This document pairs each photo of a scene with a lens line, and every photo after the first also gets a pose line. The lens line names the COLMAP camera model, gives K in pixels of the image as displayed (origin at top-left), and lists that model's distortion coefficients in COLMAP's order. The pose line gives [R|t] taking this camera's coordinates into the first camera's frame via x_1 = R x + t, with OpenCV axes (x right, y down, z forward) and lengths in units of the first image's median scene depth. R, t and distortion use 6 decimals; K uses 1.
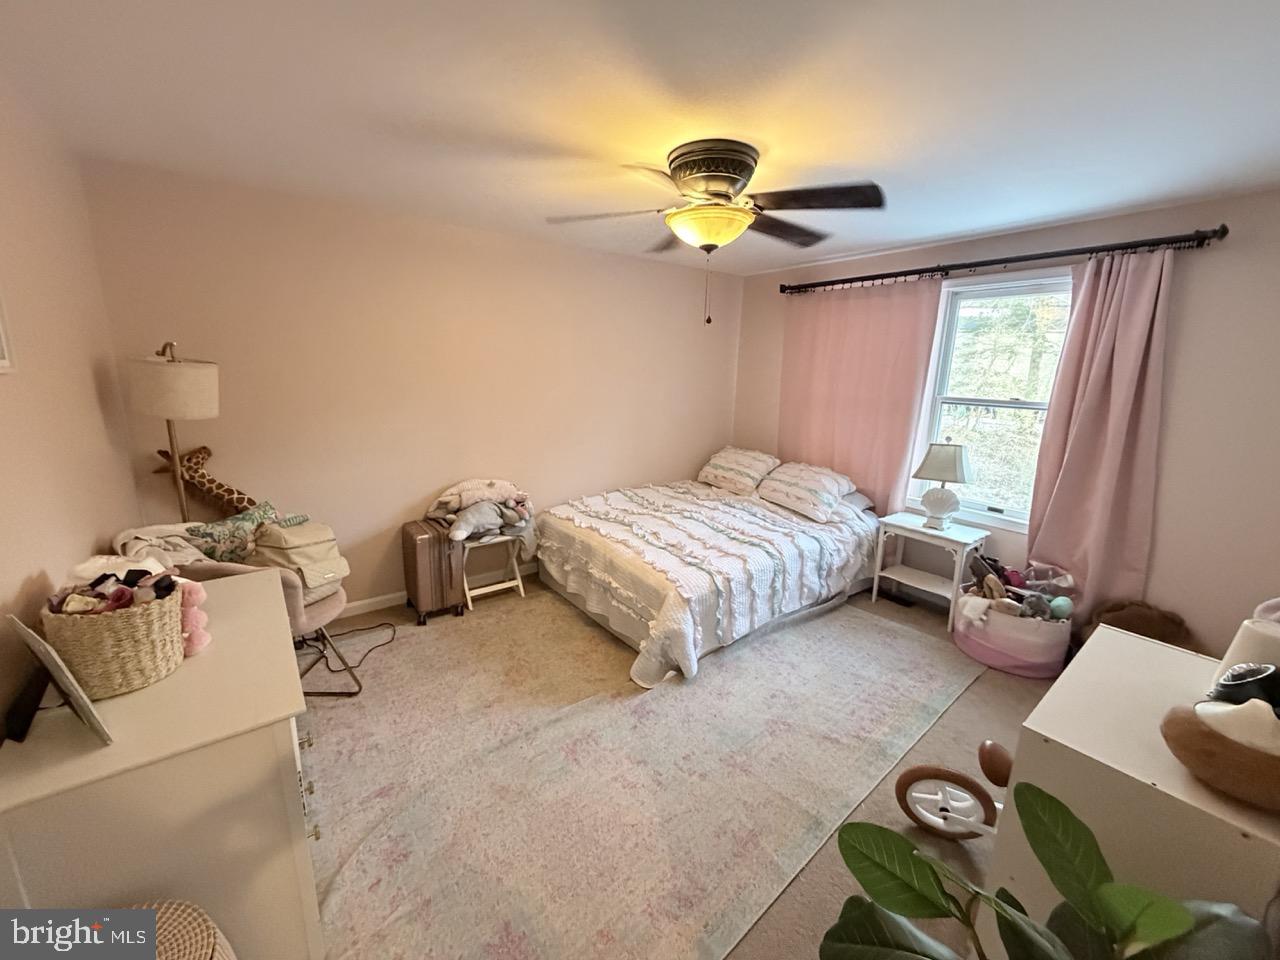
lens RADIAL K [[509.6, 0, 639.5], [0, 509.6, 478.4], [0, 0, 1]] dist [-0.001333, 0.000371]
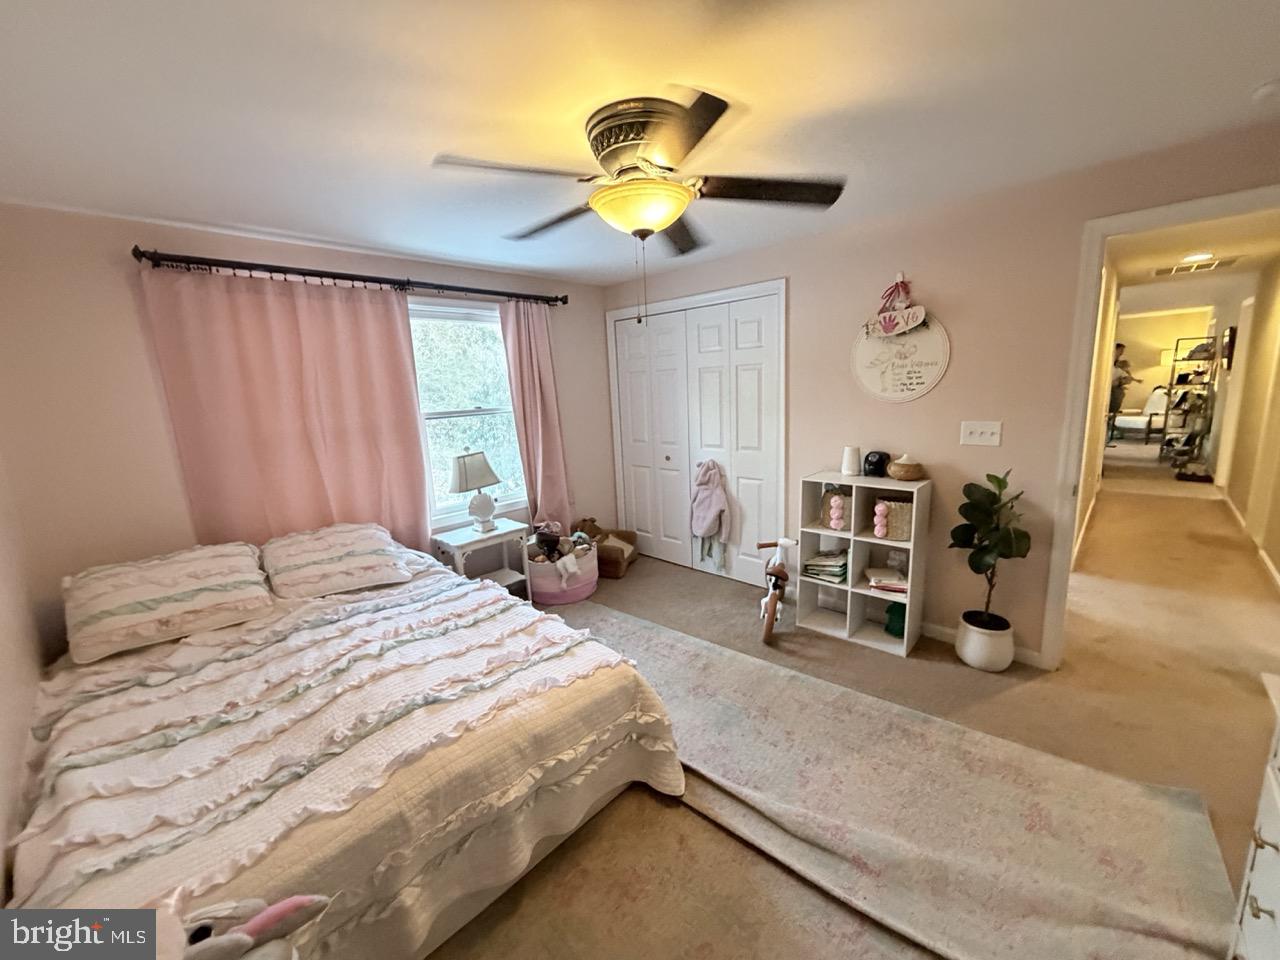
lens RADIAL K [[509.6, 0, 638.5], [0, 509.6, 479.4], [0, 0, 1]] dist [-0.001333, 0.000371]
pose [[-0.162989, -0.195618, 0.967041, -0.480238], [0.250600, 0.939796, 0.232344, -0.171540], [-0.954272, 0.280210, -0.104155, 0.767951]]
